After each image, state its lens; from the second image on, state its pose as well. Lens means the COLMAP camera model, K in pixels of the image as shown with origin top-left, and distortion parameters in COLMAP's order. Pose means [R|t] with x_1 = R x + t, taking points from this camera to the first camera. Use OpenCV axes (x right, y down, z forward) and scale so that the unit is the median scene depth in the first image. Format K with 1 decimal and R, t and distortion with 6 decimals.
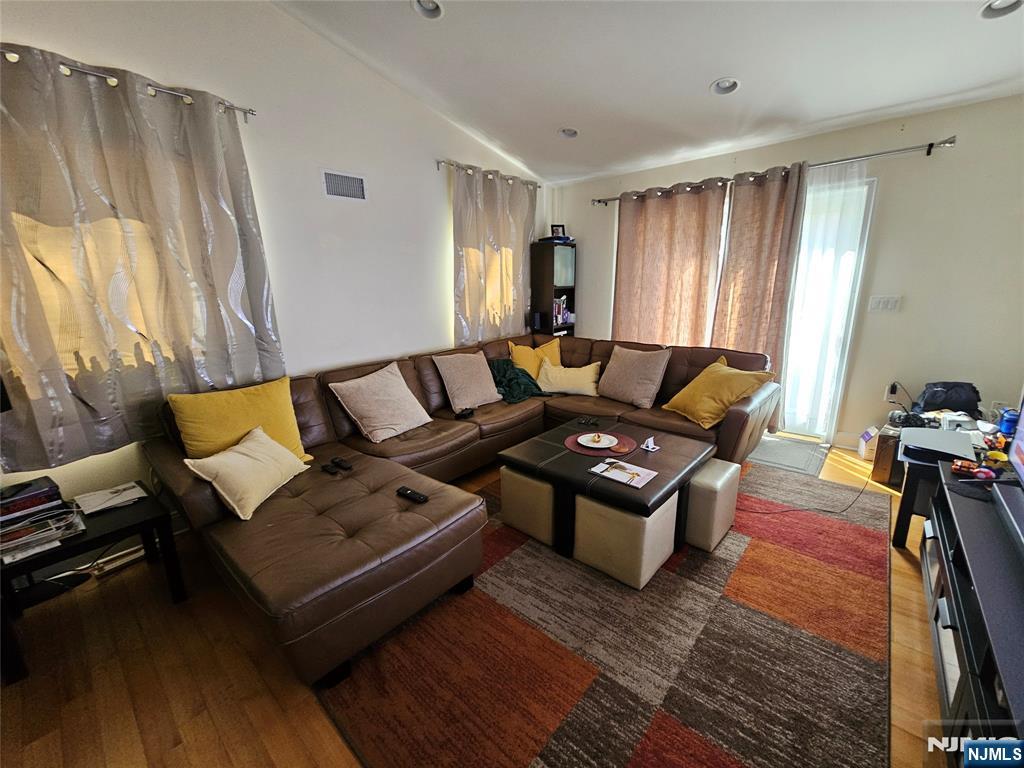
lens RADIAL K [[414.4, 0, 507.6], [0, 414.4, 382.5], [0, 0, 1]] dist [0.000429, 0.000008]
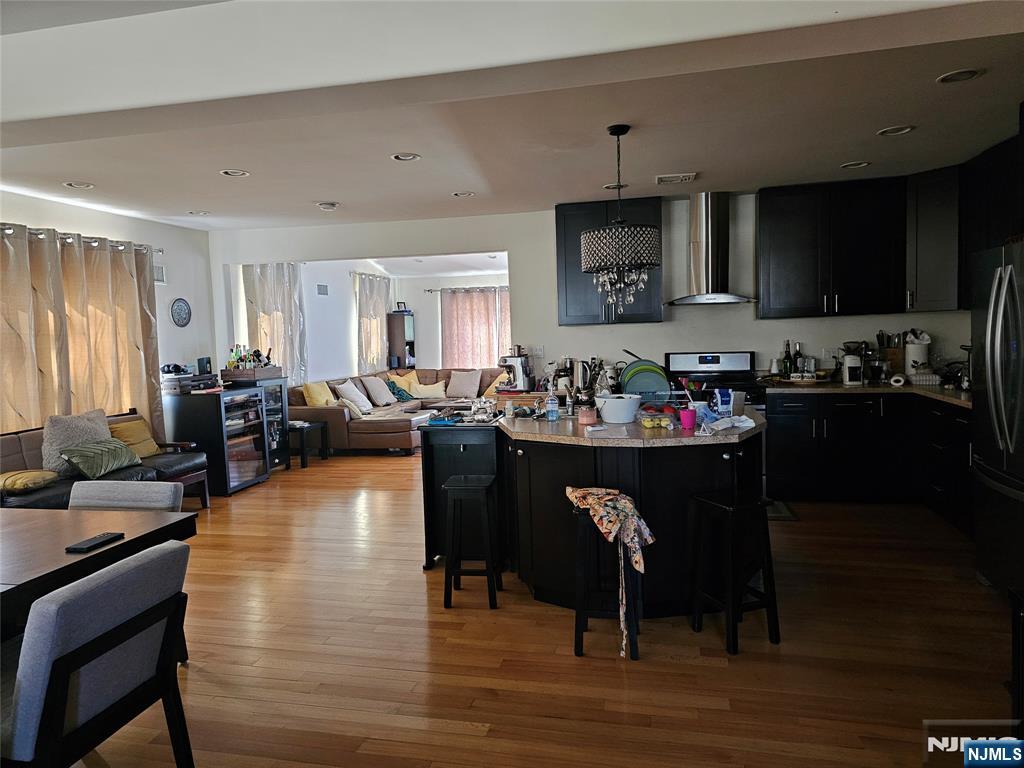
lens RADIAL K [[689.0, 0, 512.4], [0, 689.0, 382.6], [0, 0, 1]] dist [0.000048, -0.000012]
pose [[0.875278, -0.036539, 0.482237, -0.889212], [0.121129, 0.981922, -0.145454, 0.398255], [-0.468205, 0.185726, 0.863881, -1.592564]]
